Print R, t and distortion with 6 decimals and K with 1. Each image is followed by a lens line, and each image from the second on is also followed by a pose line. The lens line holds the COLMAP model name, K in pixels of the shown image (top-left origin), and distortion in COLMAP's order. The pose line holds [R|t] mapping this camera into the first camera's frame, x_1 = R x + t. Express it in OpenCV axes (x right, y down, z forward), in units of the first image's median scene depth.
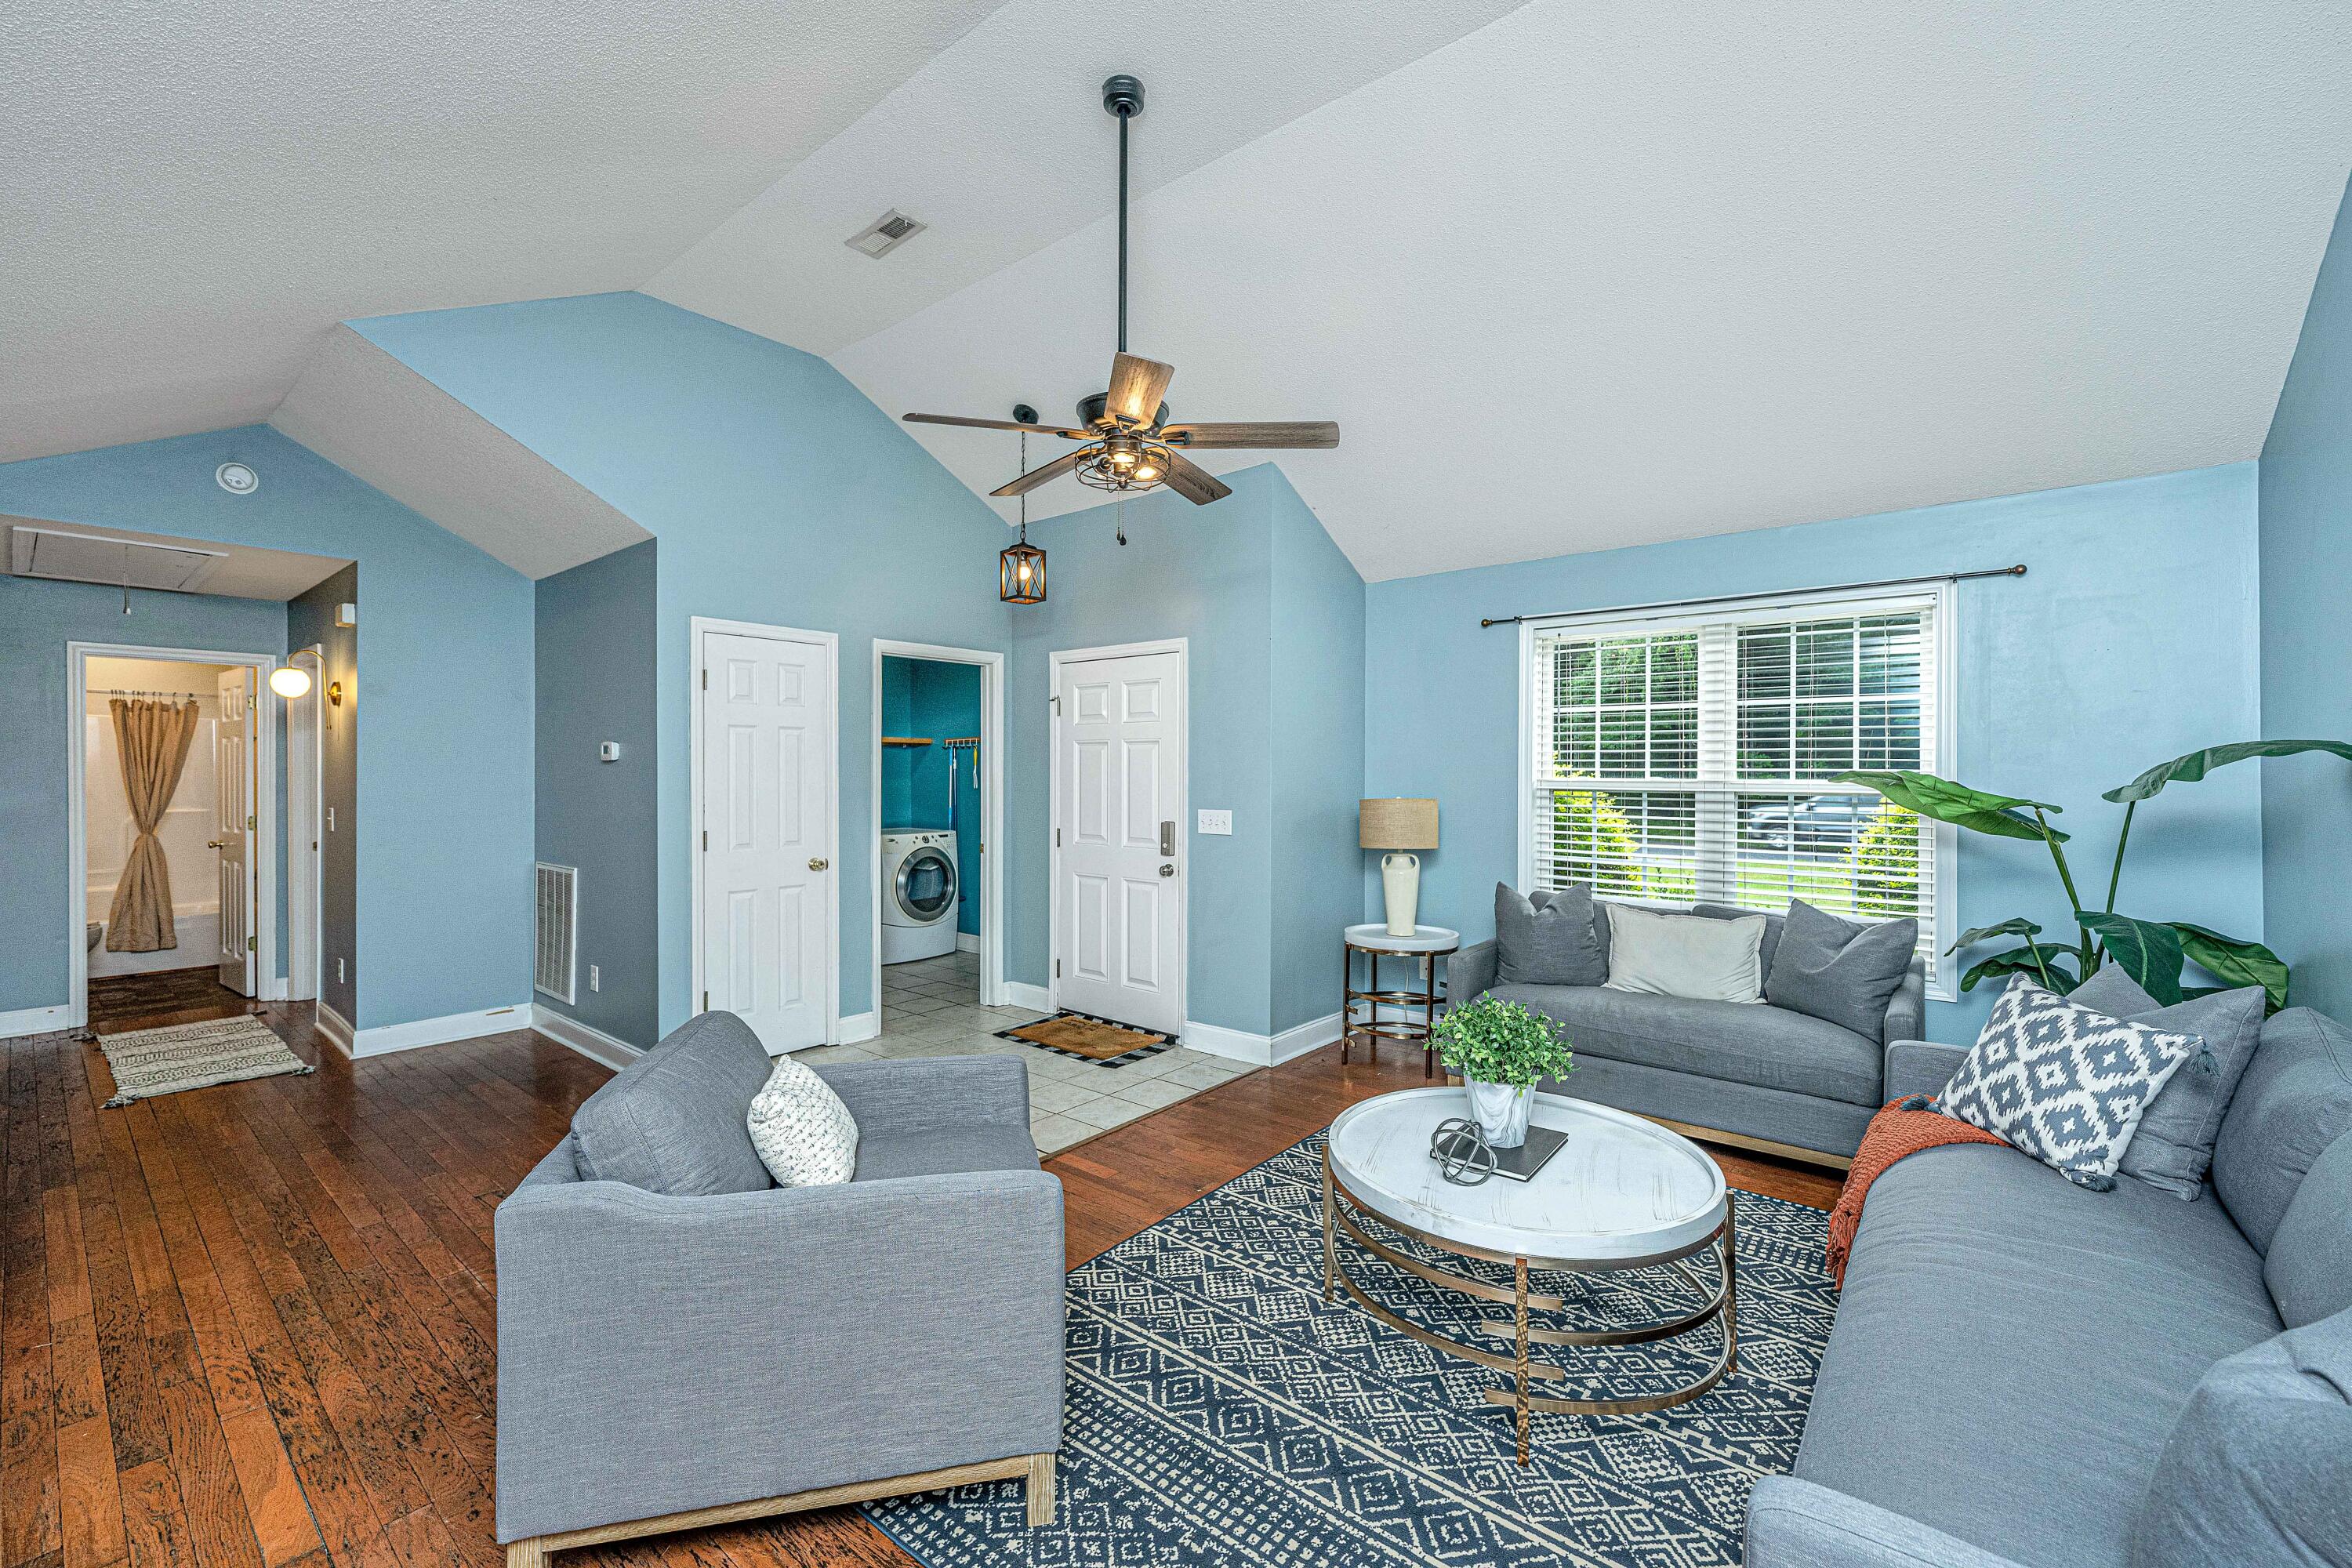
lens RADIAL K [[947.3, 0, 1176.0], [0, 947.3, 784.0], [0, 0, 1]] dist [-0.000460, 0.000182]
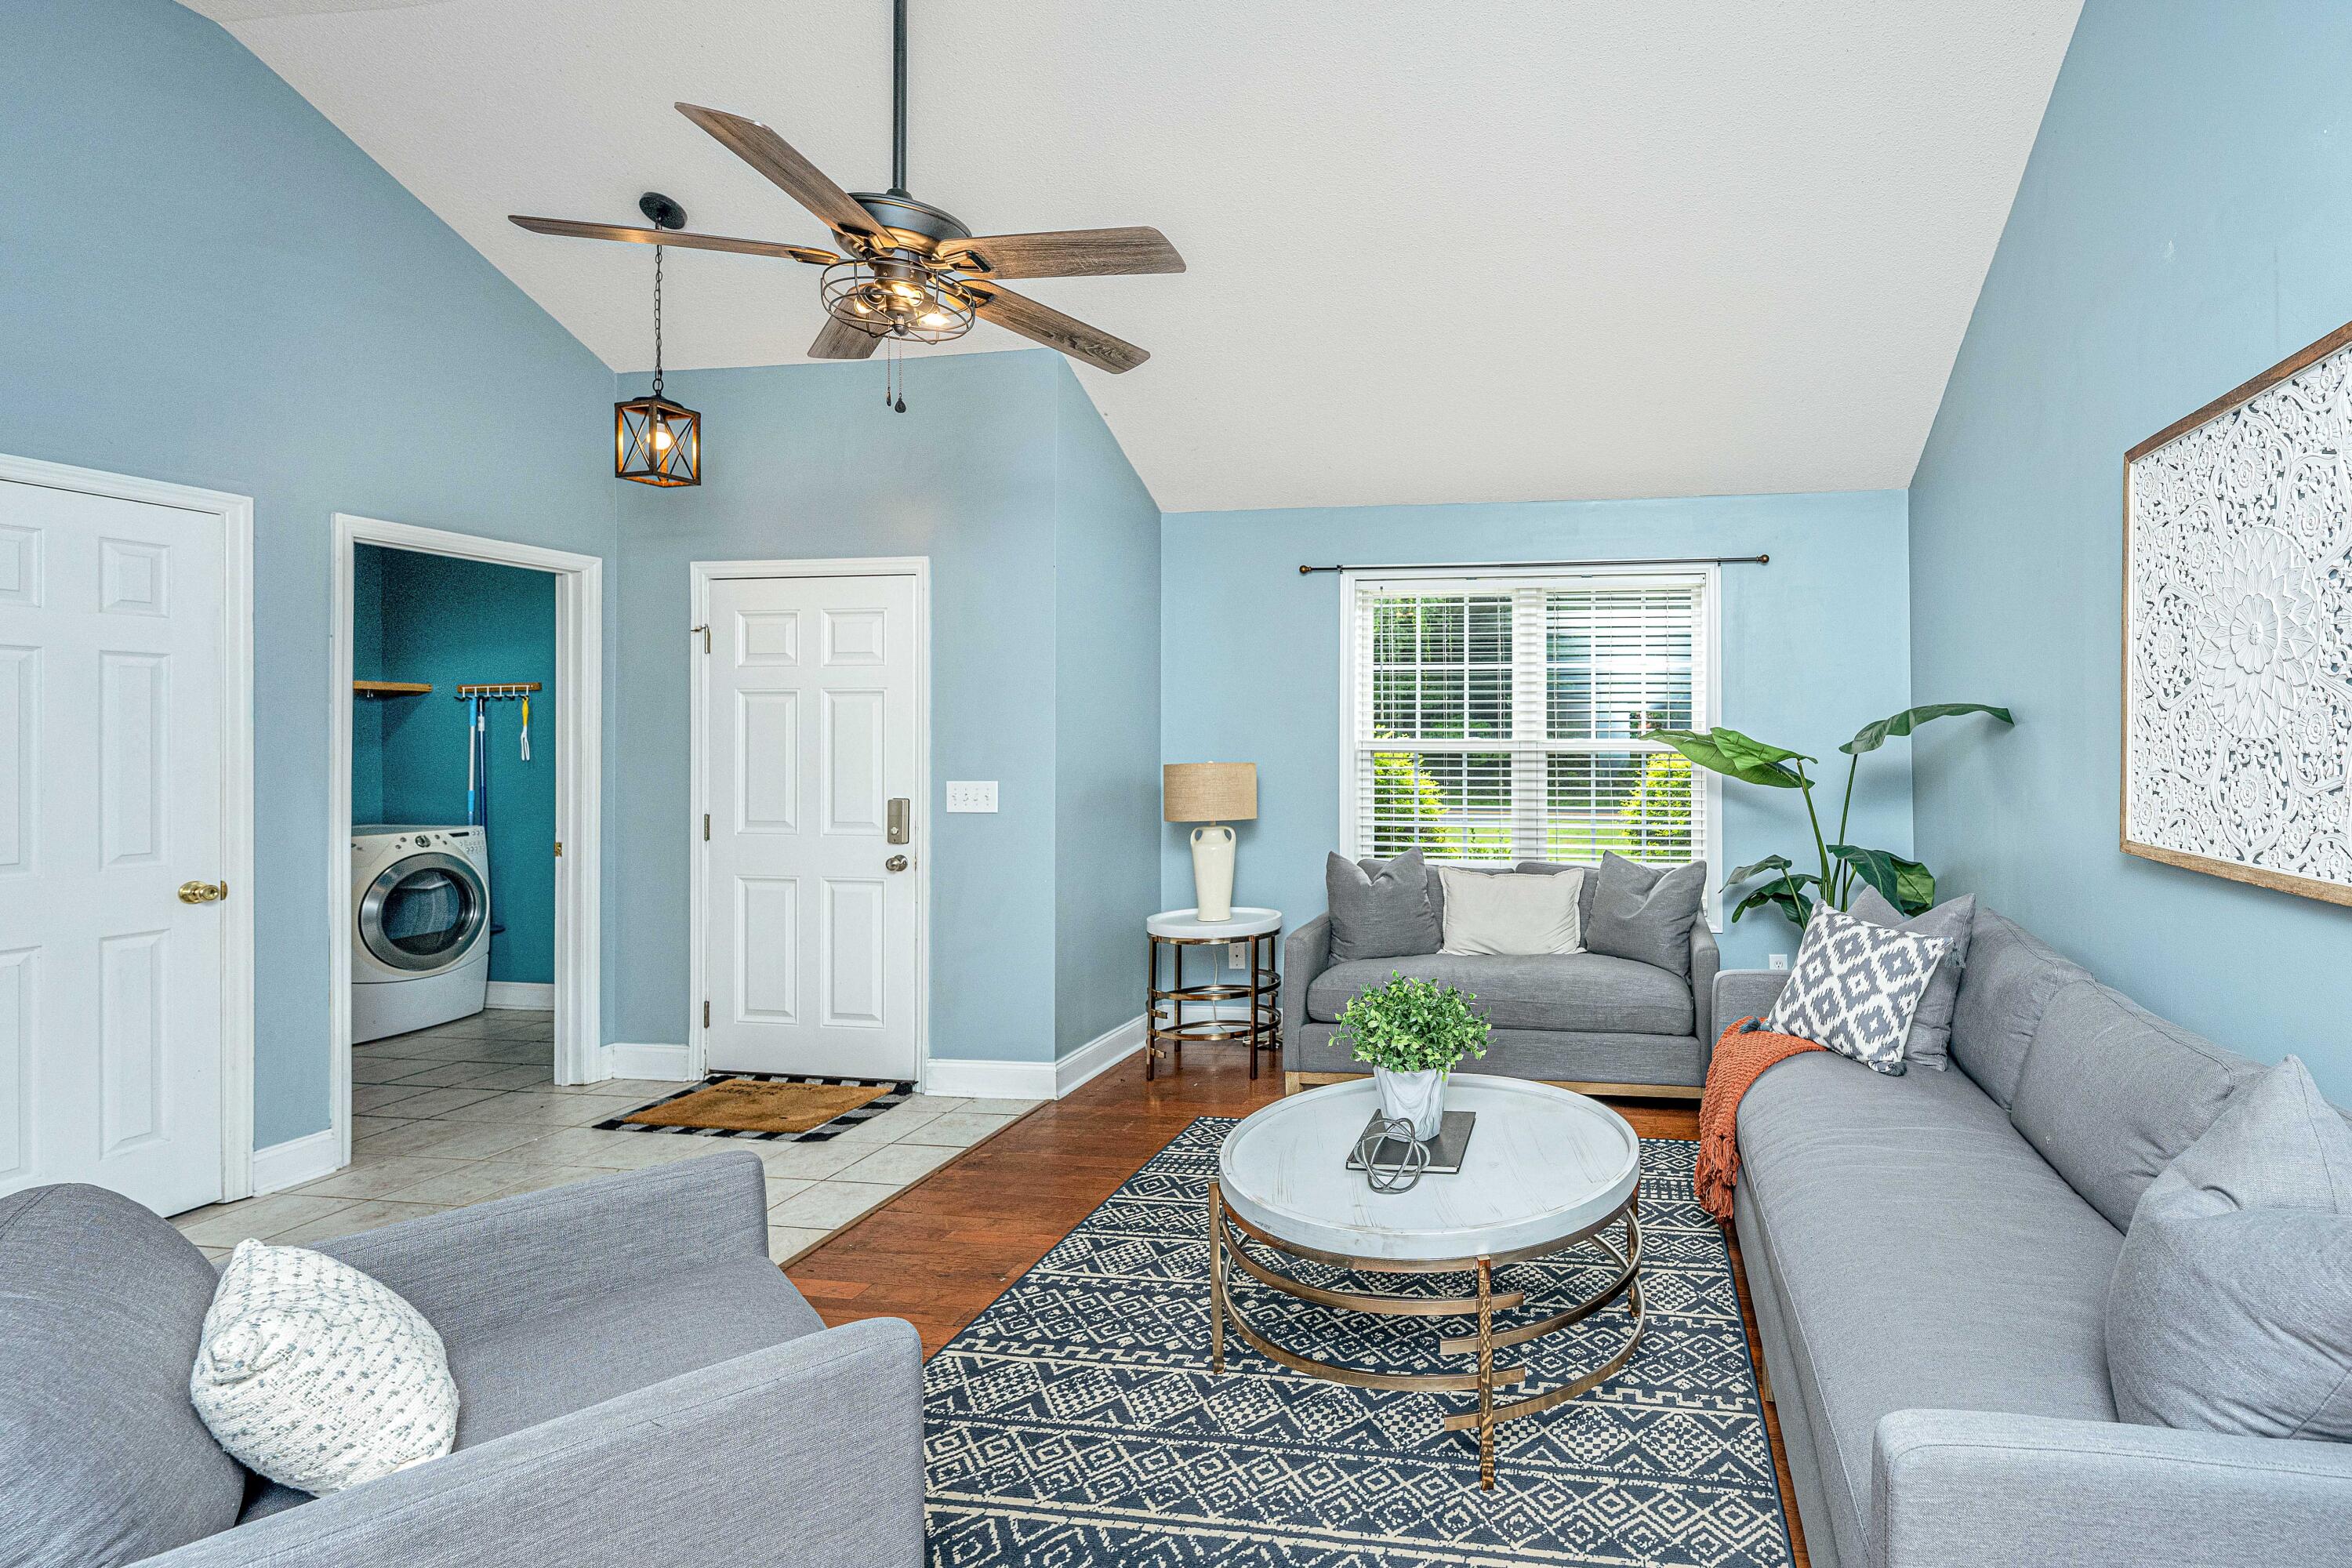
lens RADIAL K [[990.0, 0, 1175.2], [0, 990.0, 764.5], [0, 0, 1]] dist [-0.000319, -0.000117]
pose [[0.849940, -0.003191, 0.526870, -0.296551], [0.008100, 0.999943, -0.007012, 0.024901], [-0.526818, 0.010227, 0.849917, 0.268548]]
